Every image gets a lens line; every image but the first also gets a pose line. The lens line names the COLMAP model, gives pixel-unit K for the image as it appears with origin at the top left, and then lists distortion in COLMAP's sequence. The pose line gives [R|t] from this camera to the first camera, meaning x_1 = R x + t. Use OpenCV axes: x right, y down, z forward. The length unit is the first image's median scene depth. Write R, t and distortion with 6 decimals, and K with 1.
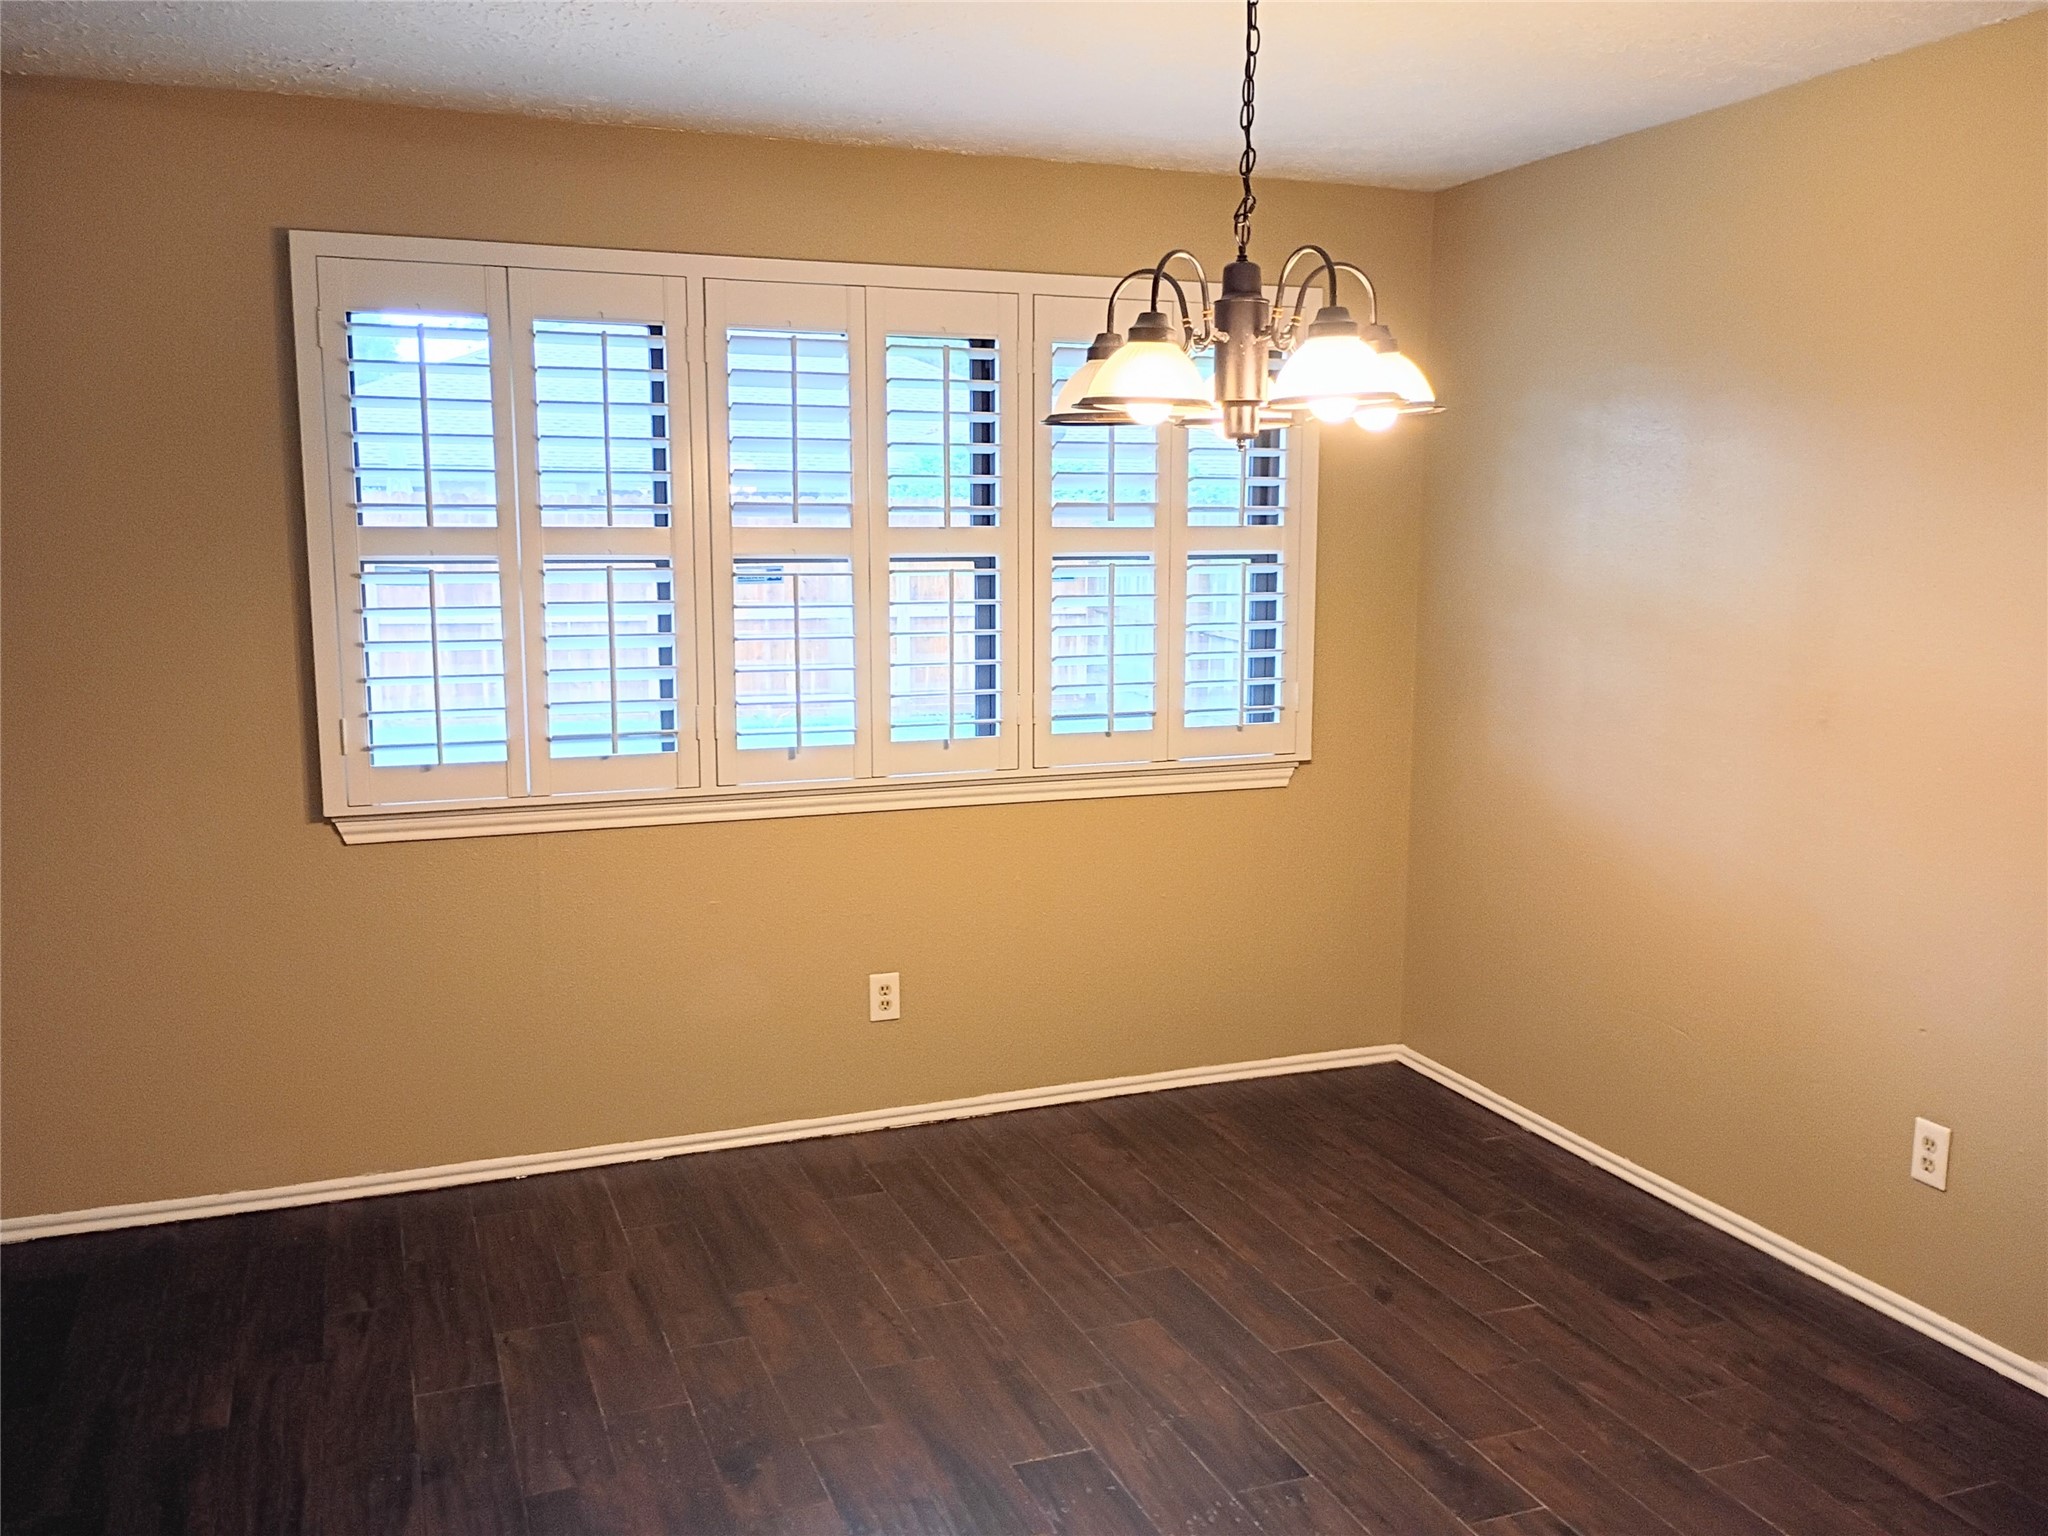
lens RADIAL K [[1712.7, 0, 1016.5], [0, 1712.7, 753.5], [0, 0, 1]] dist [0.047524, -0.058177]
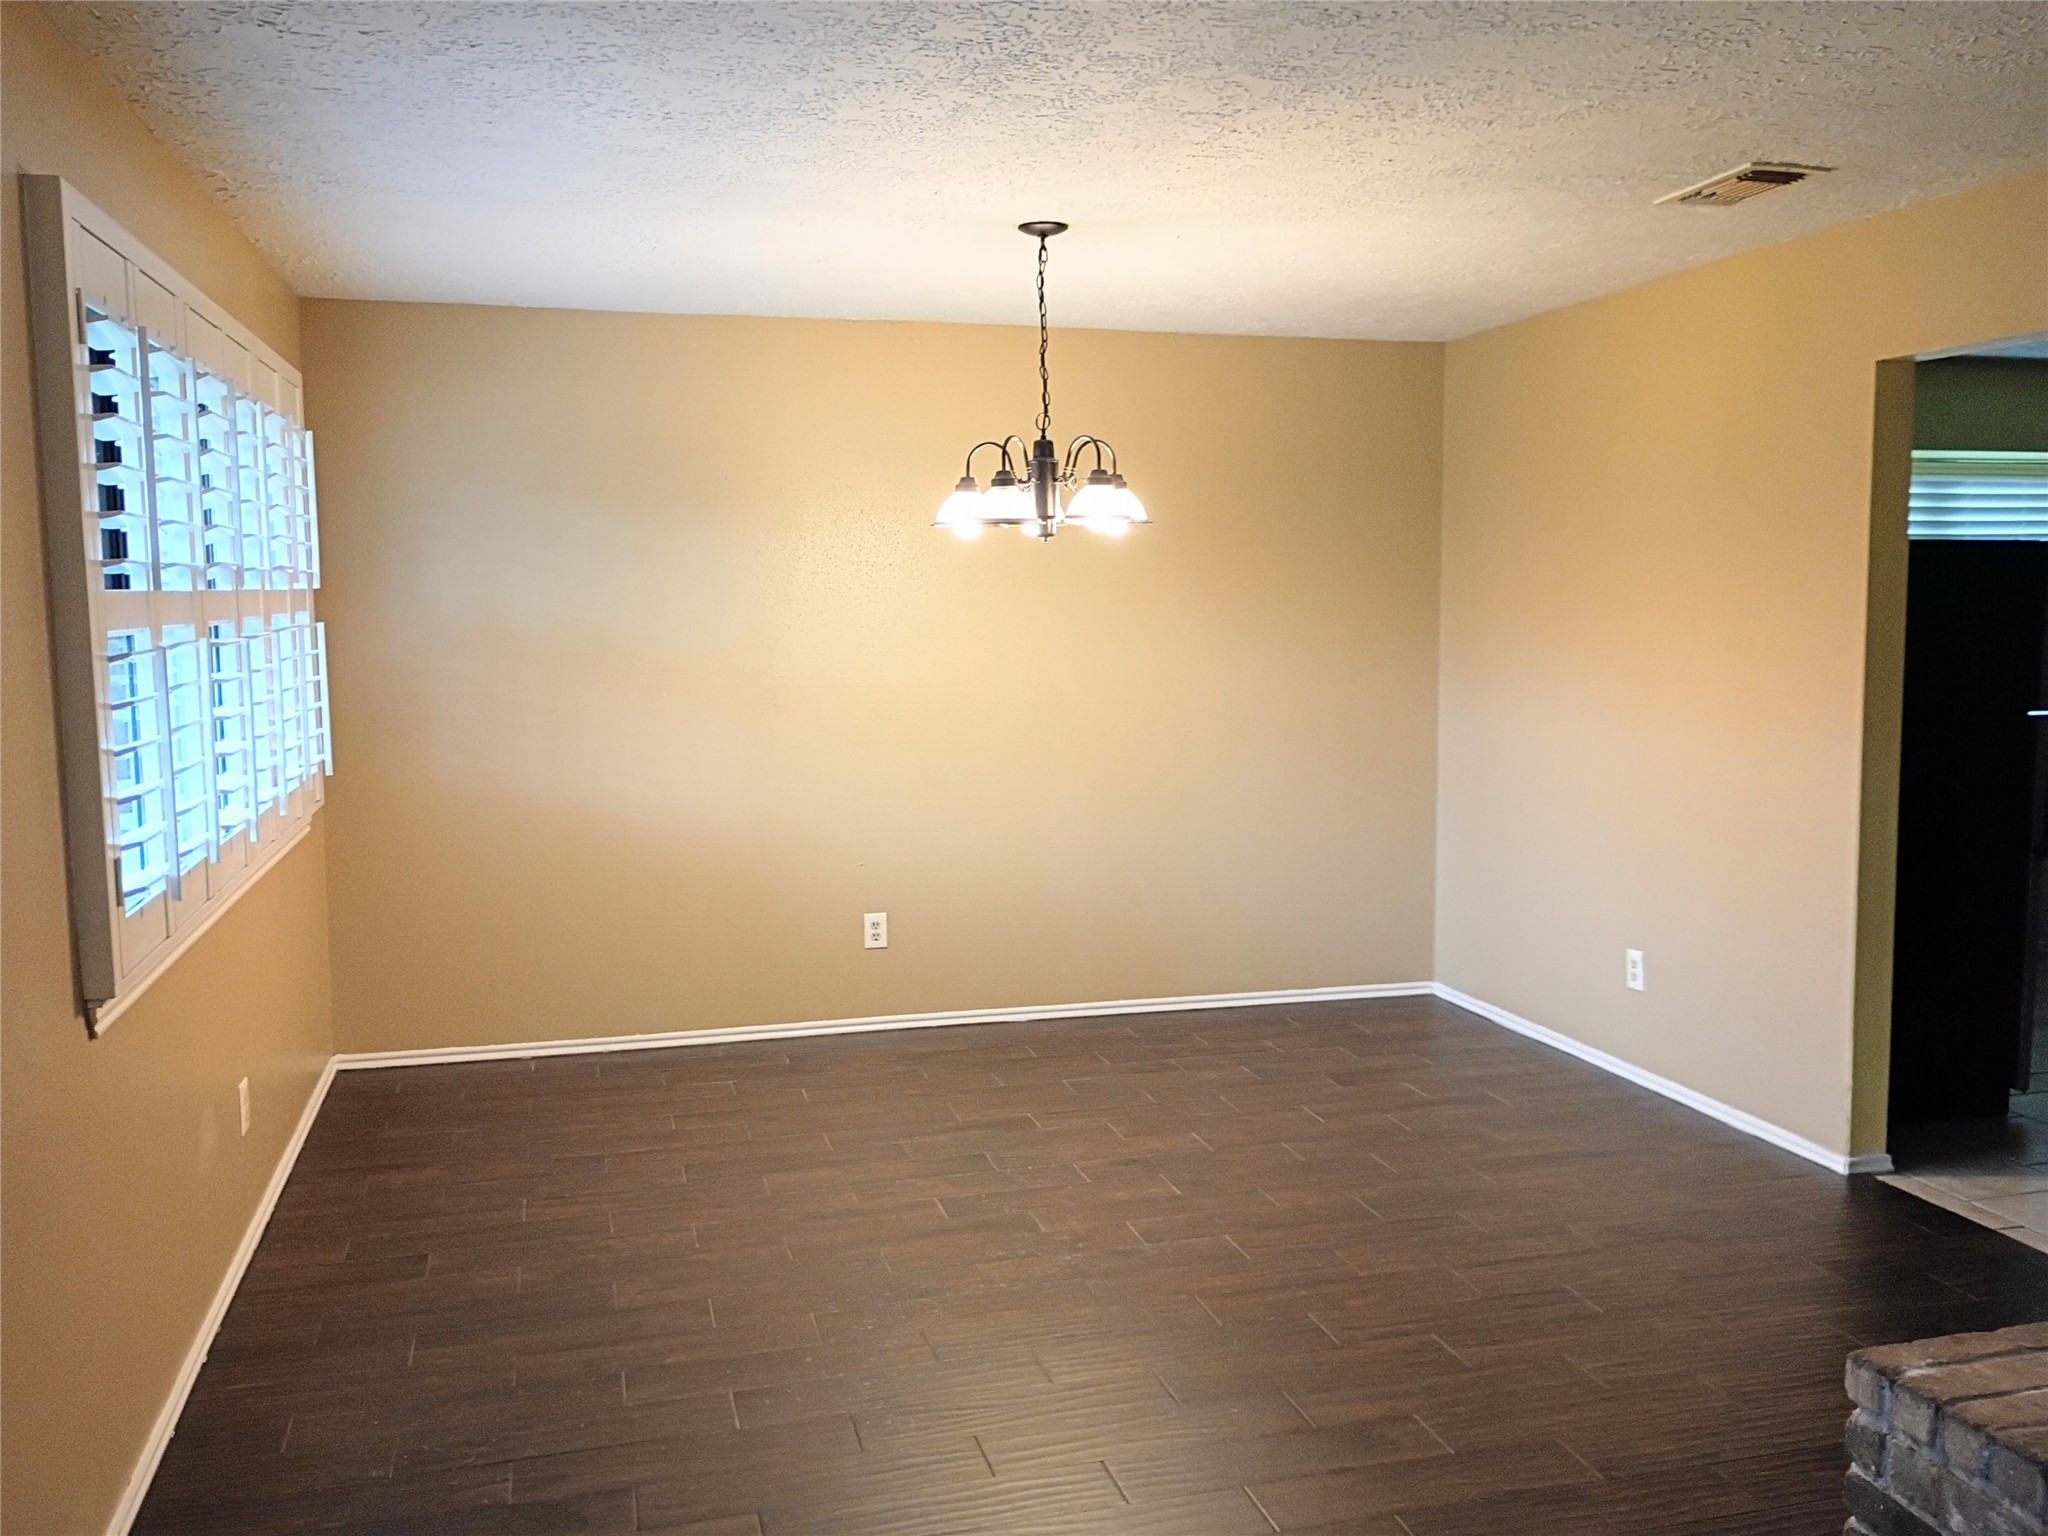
lens RADIAL K [[1712.7, 0, 1025.1], [0, 1712.7, 765.4], [0, 0, 1]] dist [0.047524, -0.058177]
pose [[0.106200, -0.107599, 0.988506, -1.347779], [0.138795, 0.986000, 0.092415, -0.093116], [-0.984610, 0.127385, 0.119647, 0.676656]]
